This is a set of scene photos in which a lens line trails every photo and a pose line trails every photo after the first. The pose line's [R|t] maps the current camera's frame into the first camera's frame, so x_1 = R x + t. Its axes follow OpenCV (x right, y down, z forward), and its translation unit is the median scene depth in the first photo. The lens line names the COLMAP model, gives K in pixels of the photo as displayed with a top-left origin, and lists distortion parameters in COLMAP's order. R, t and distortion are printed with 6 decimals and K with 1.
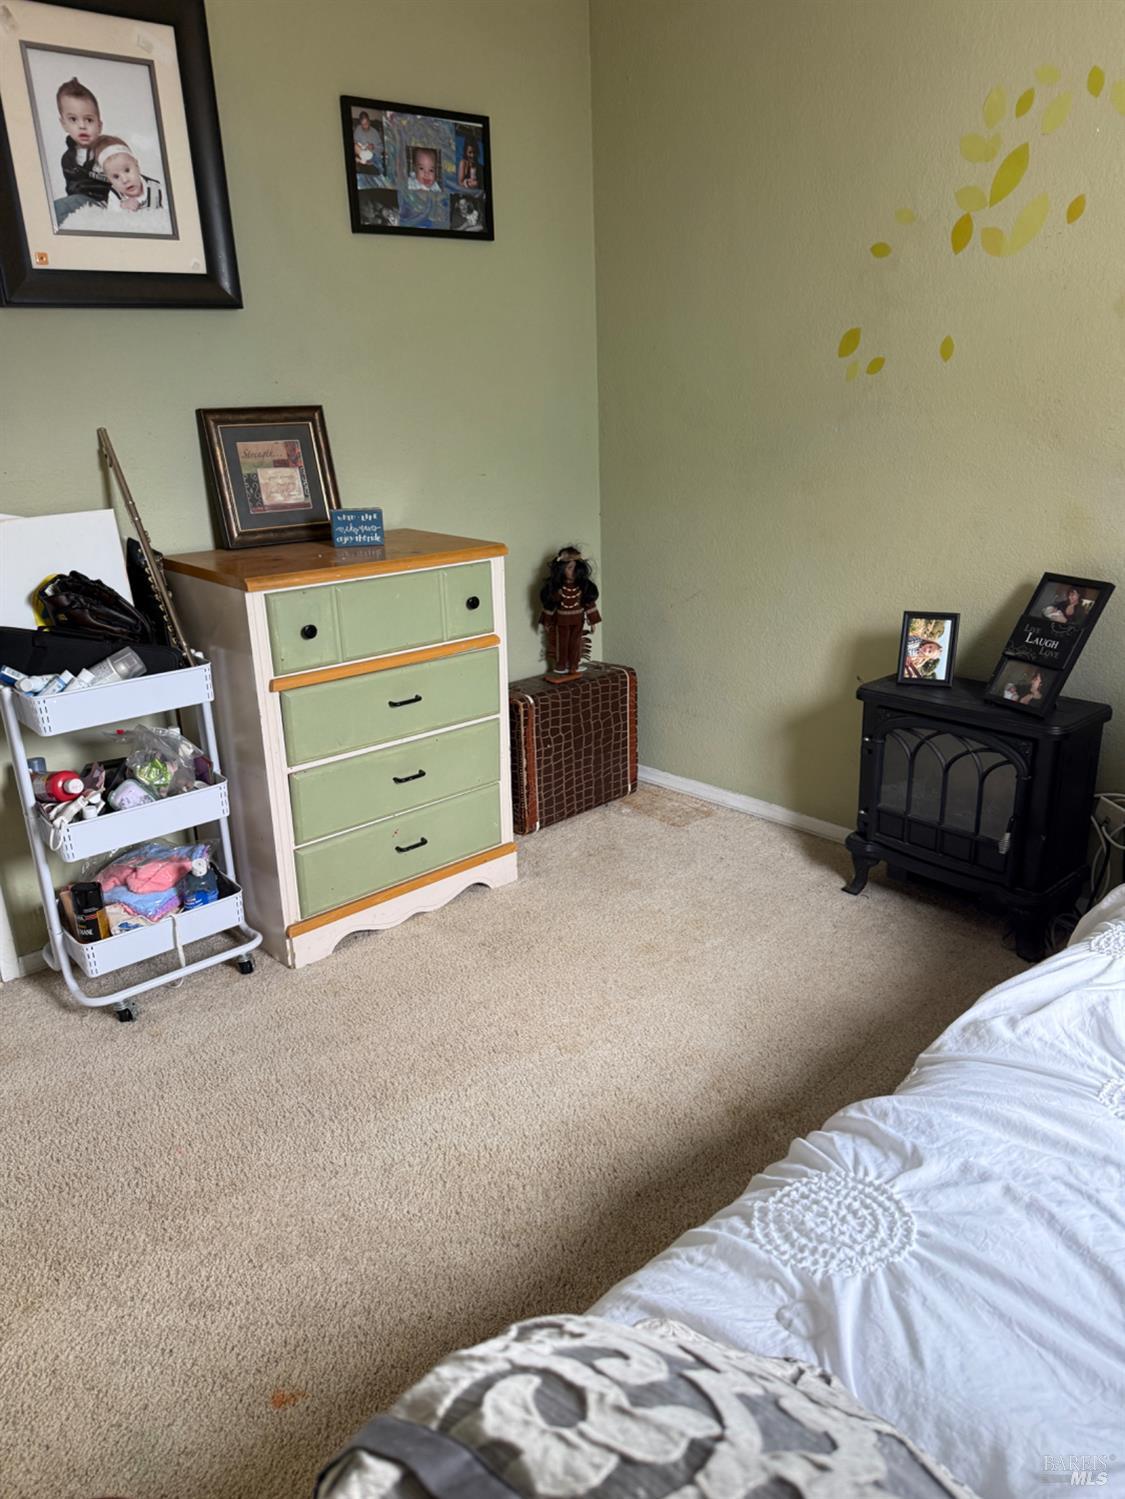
lens RADIAL K [[1065.7, 0, 556.6], [0, 1065.7, 751.2], [0, 0, 1]] dist [0.055720, -0.067566]
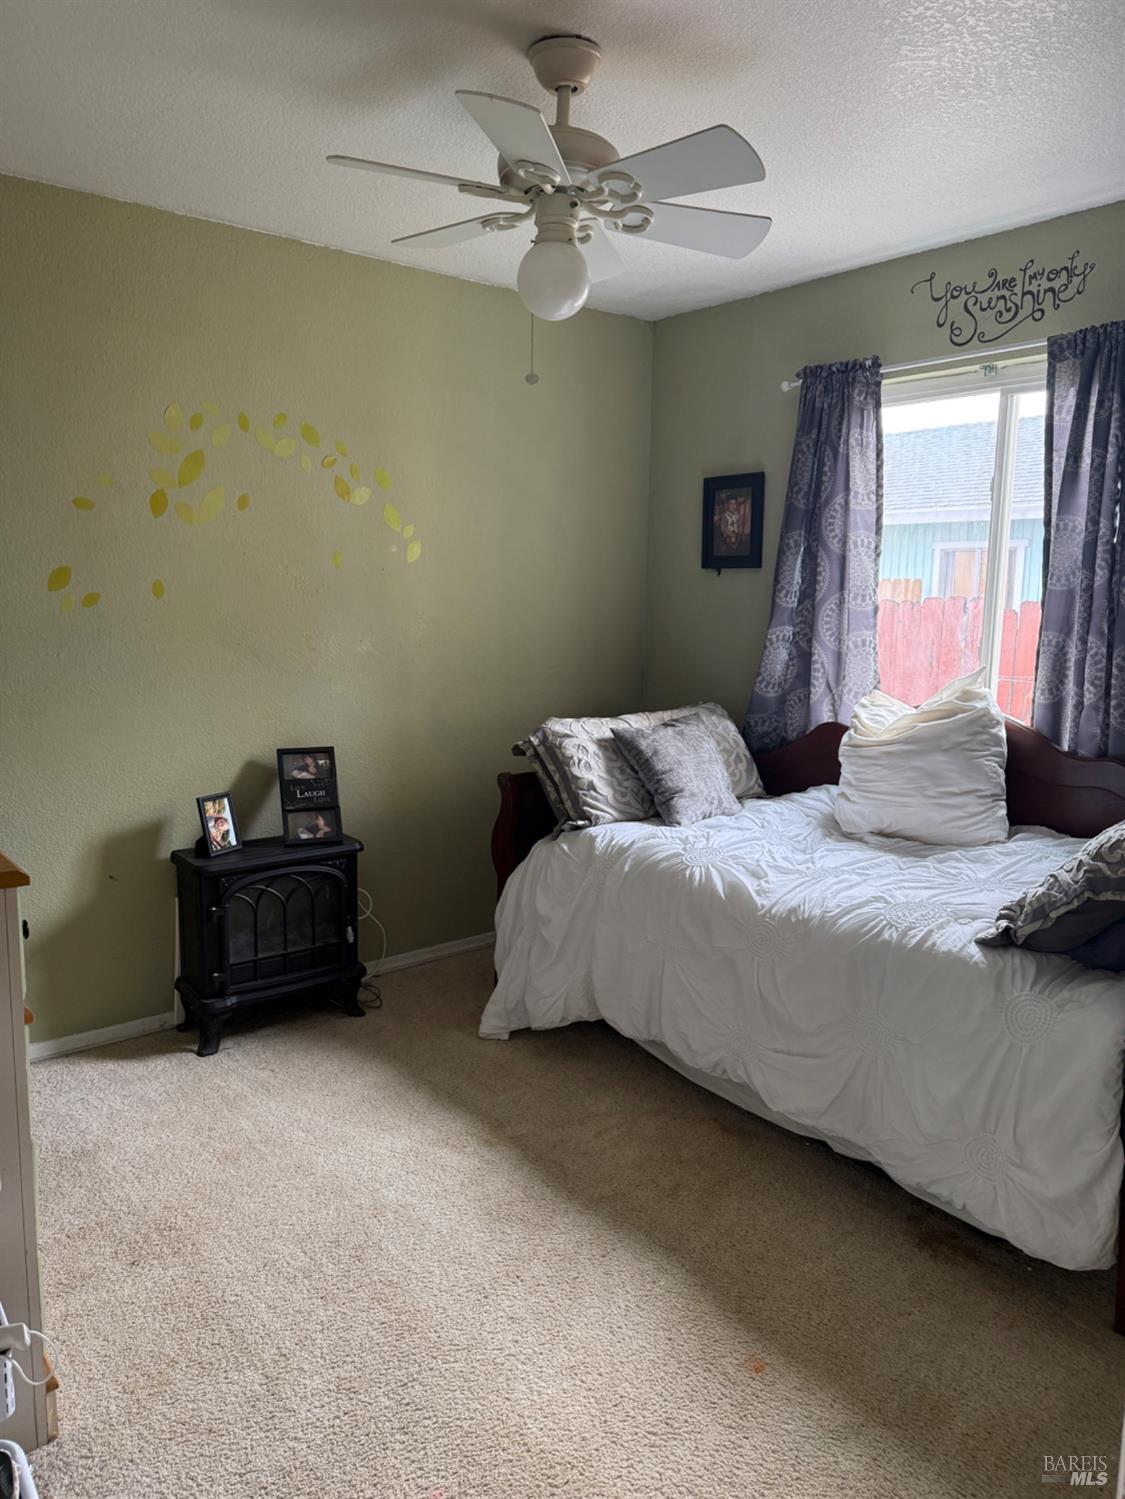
lens RADIAL K [[1065.7, 0, 557.1], [0, 1065.7, 753.0], [0, 0, 1]] dist [0.055720, -0.067566]
pose [[0.061219, -0.115320, 0.991440, -0.846965], [0.313353, 0.945305, 0.090605, -0.165640], [-0.947662, 0.305124, 0.094006, 0.510512]]
